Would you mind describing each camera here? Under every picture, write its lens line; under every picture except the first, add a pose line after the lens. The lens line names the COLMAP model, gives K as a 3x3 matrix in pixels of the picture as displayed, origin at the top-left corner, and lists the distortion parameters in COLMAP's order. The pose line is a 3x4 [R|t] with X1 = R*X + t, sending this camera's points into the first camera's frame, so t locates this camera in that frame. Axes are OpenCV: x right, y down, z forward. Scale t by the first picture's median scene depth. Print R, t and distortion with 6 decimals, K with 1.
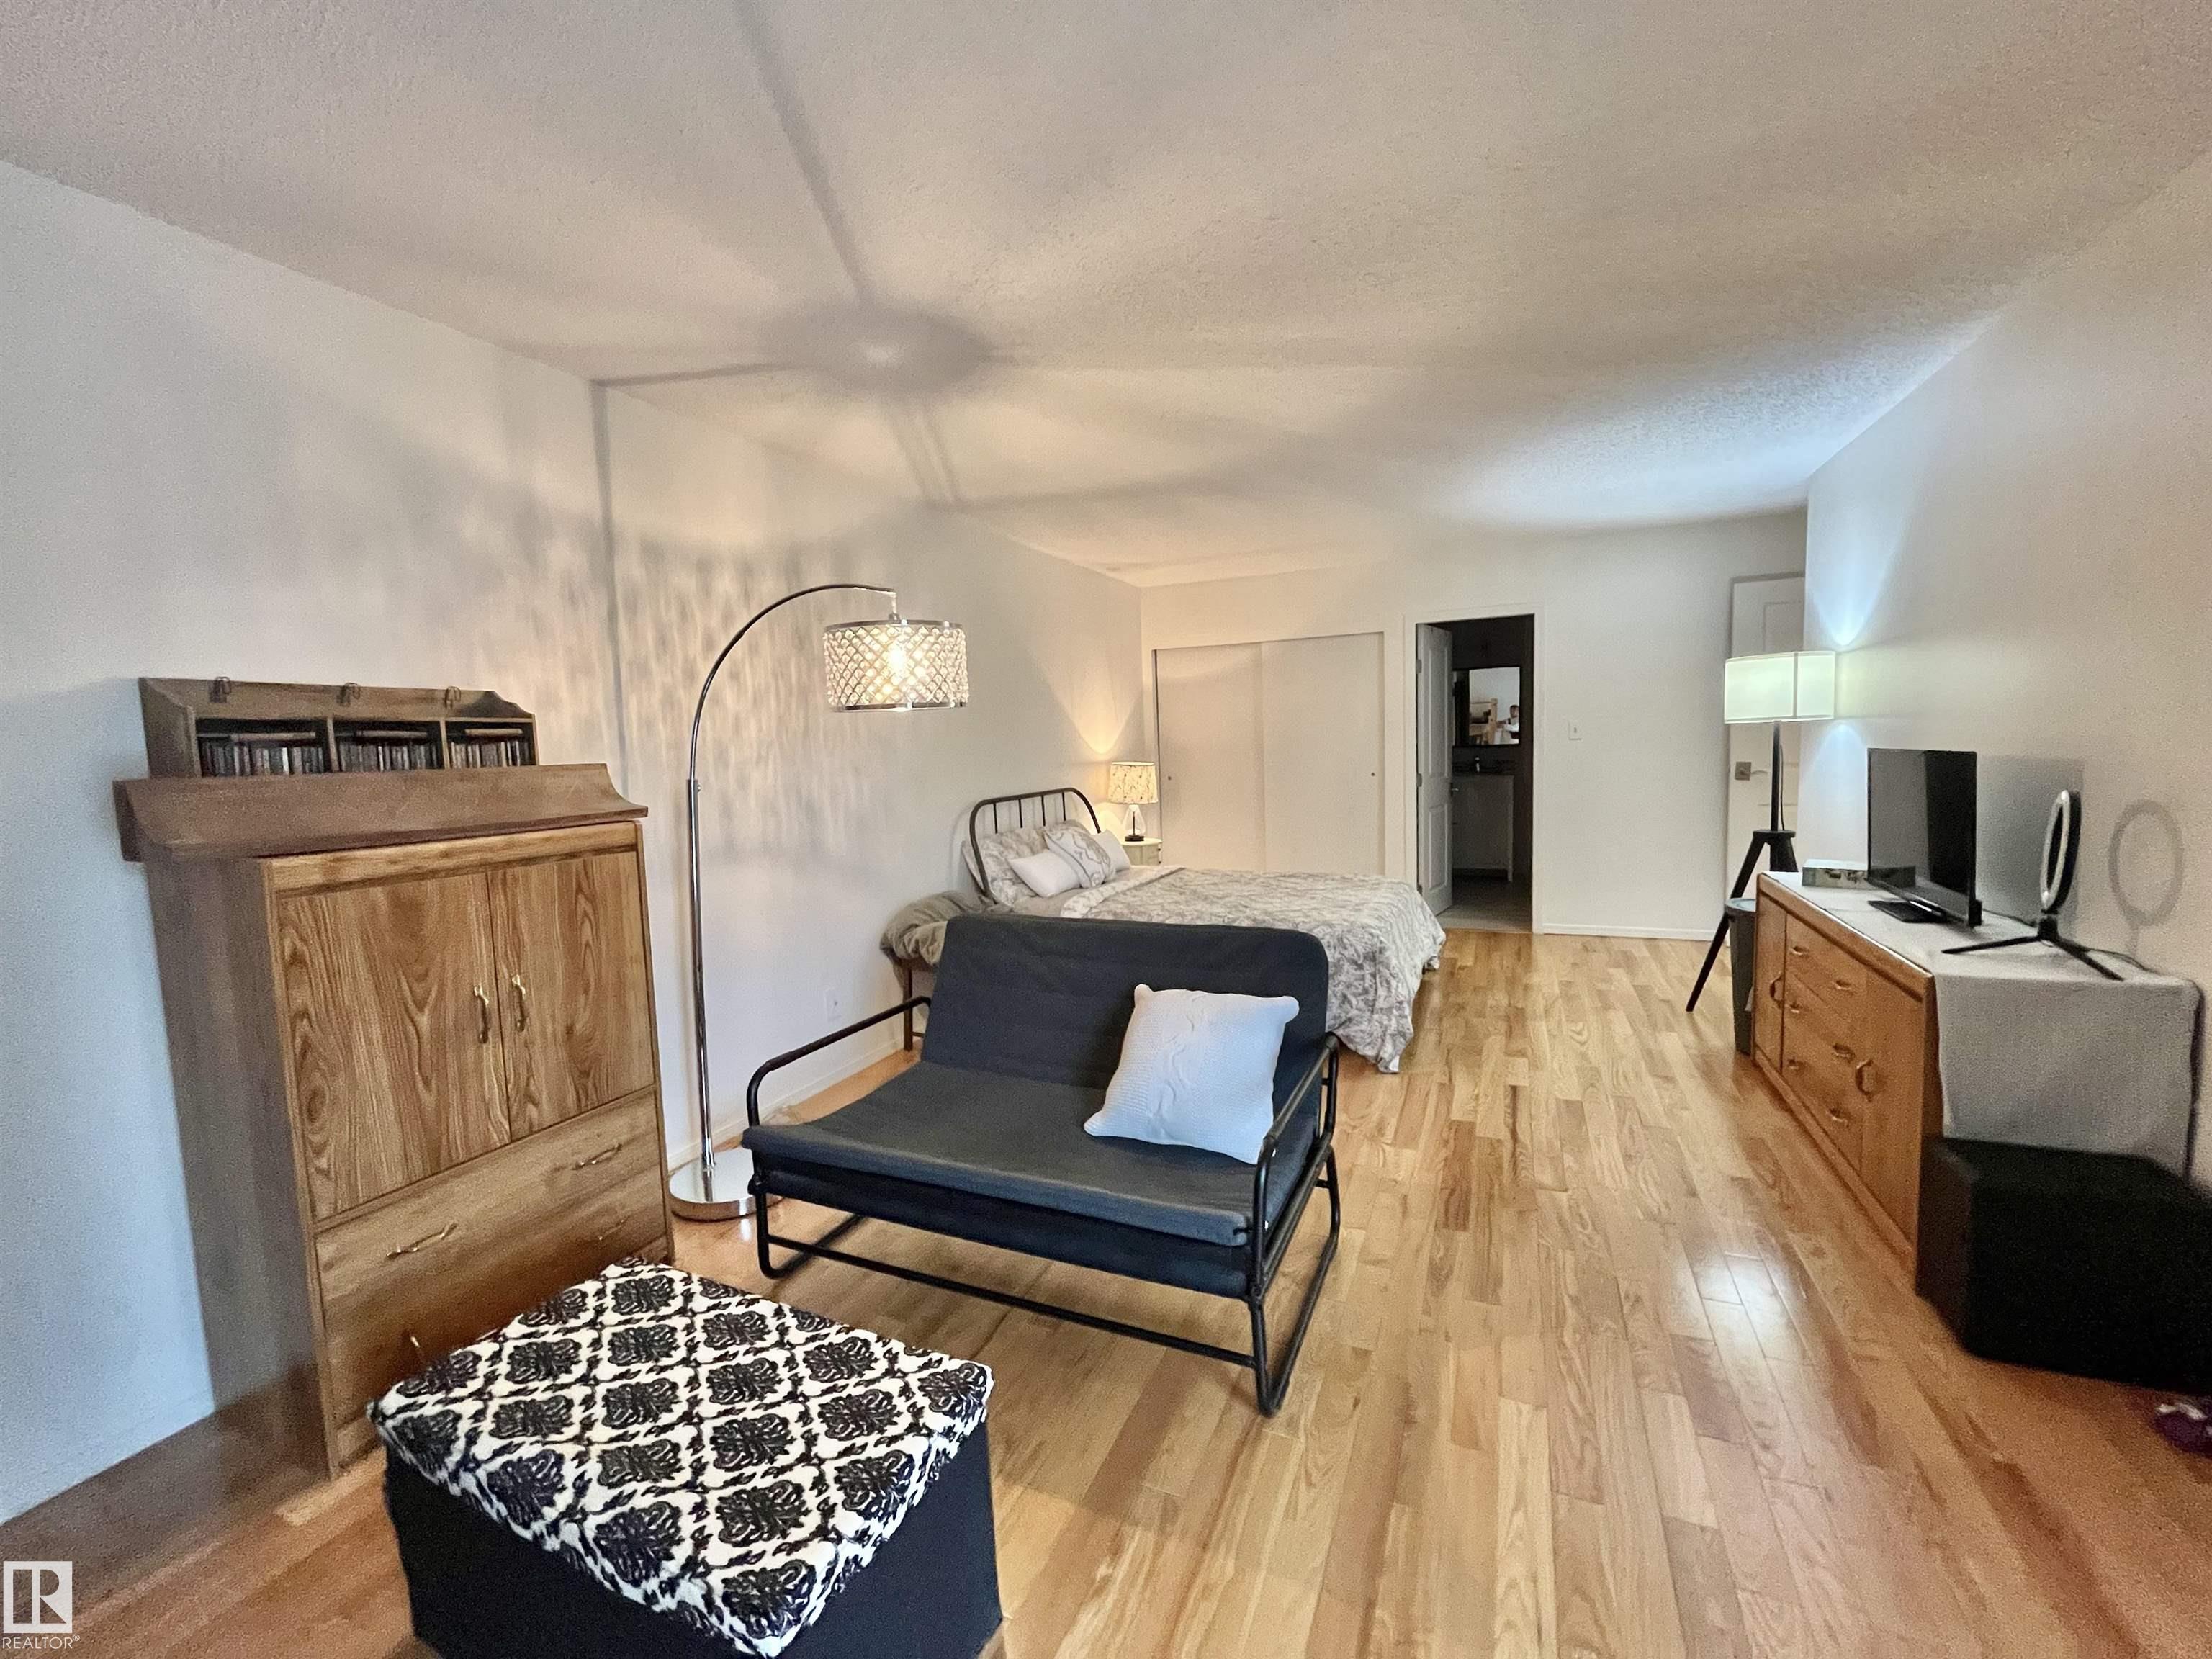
lens RADIAL K [[901.3, 0, 1113.1], [0, 901.3, 824.9], [0, 0, 1]] dist [-0.000344, -0.001401]
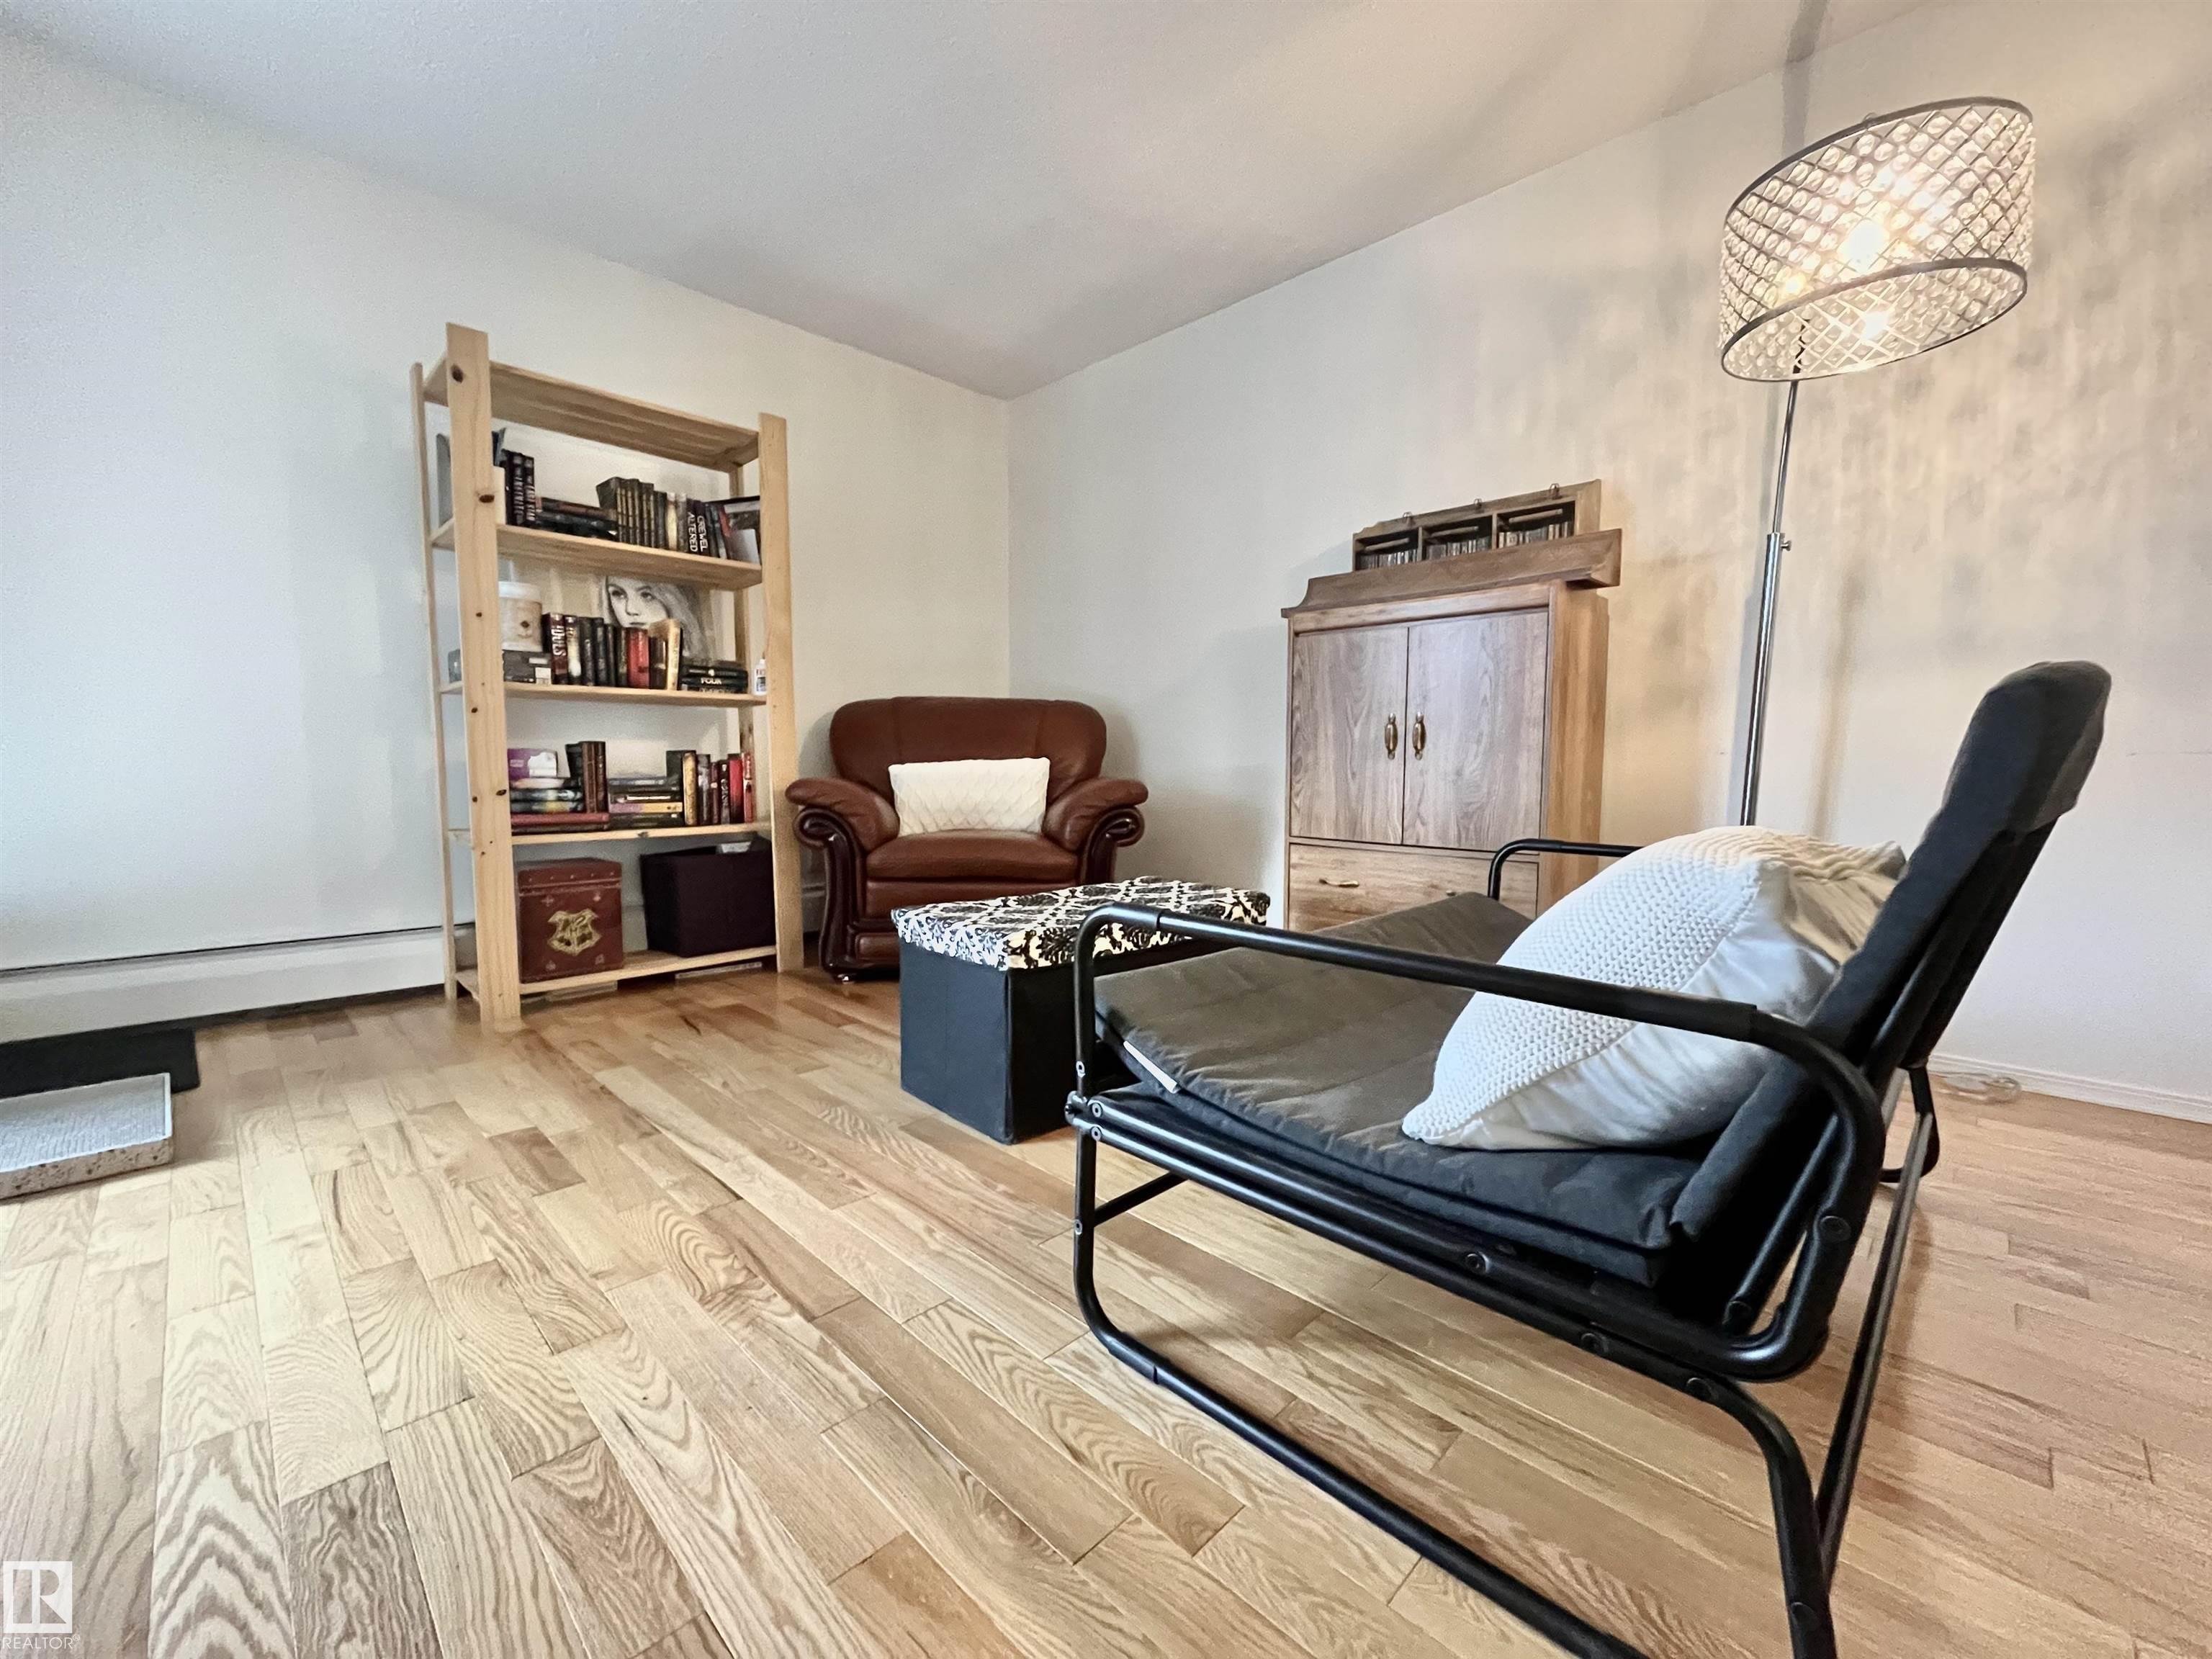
lens RADIAL K [[901.3, 0, 1109.9], [0, 901.3, 827.6], [0, 0, 1]] dist [-0.000344, -0.001401]
pose [[-0.353527, 0.103176, -0.929717, 0.542652], [-0.077271, 0.987281, 0.138946, 0.152628], [0.932227, 0.120962, -0.341057, 0.872006]]
